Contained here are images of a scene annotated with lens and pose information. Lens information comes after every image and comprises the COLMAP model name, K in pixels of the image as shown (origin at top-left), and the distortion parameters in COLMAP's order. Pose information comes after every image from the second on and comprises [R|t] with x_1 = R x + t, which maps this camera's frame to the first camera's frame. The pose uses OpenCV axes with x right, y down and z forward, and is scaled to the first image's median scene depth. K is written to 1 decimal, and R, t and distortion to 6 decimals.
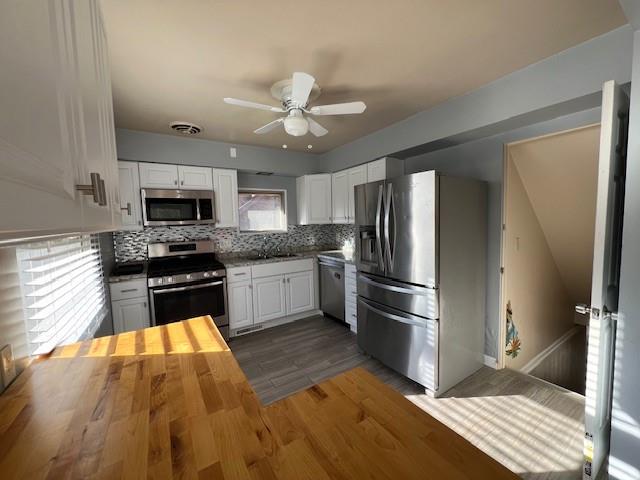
lens RADIAL K [[256.0, 0, 318.6], [0, 256.0, 238.8], [0, 0, 1]] dist [-0.001905, -0.000323]
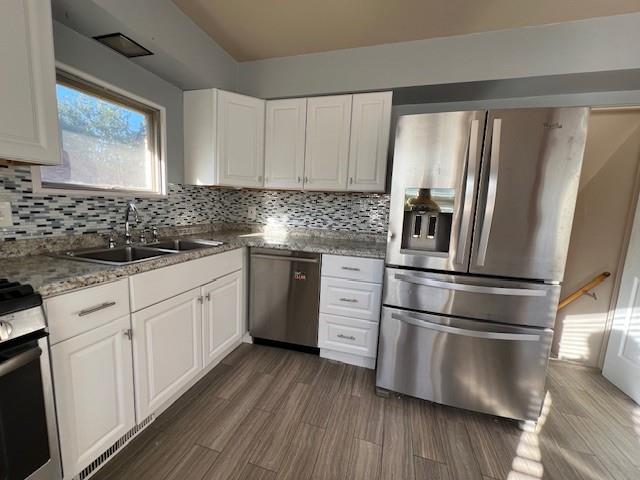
lens RADIAL K [[256.0, 0, 318.6], [0, 256.0, 238.8], [0, 0, 1]] dist [-0.001905, -0.000323]
pose [[0.748181, -0.024771, 0.663032, -0.300820], [-0.019051, 0.998089, 0.058786, 0.025211], [-0.663221, -0.056614, 0.746279, 0.558167]]
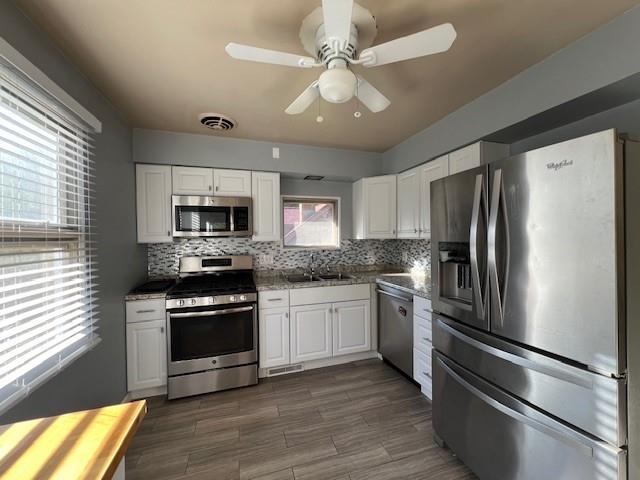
lens RADIAL K [[256.0, 0, 318.6], [0, 256.0, 238.8], [0, 0, 1]] dist [-0.001905, -0.000323]
pose [[0.967145, 0.018363, -0.253560, 0.024453], [-0.033653, 0.997858, -0.056096, -0.009967], [0.251987, 0.062786, 0.965692, 0.240307]]
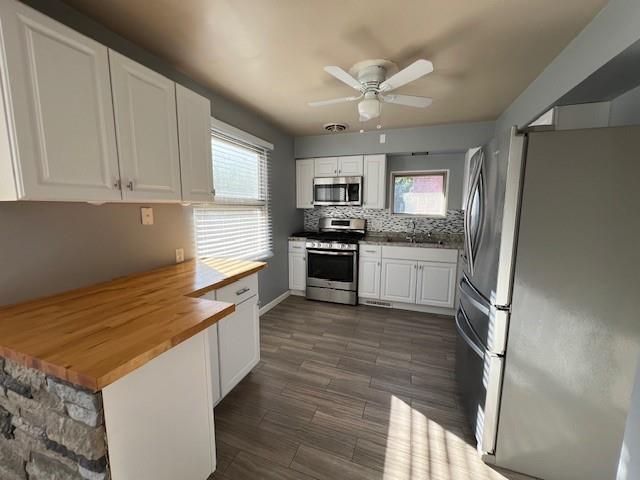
lens RADIAL K [[256.0, 0, 318.6], [0, 256.0, 238.8], [0, 0, 1]] dist [-0.001905, -0.000323]
pose [[0.610768, 0.130574, -0.780970, 0.404235], [-0.079879, 0.991438, 0.103293, -0.011067], [0.787771, -0.000705, 0.615968, 0.133869]]
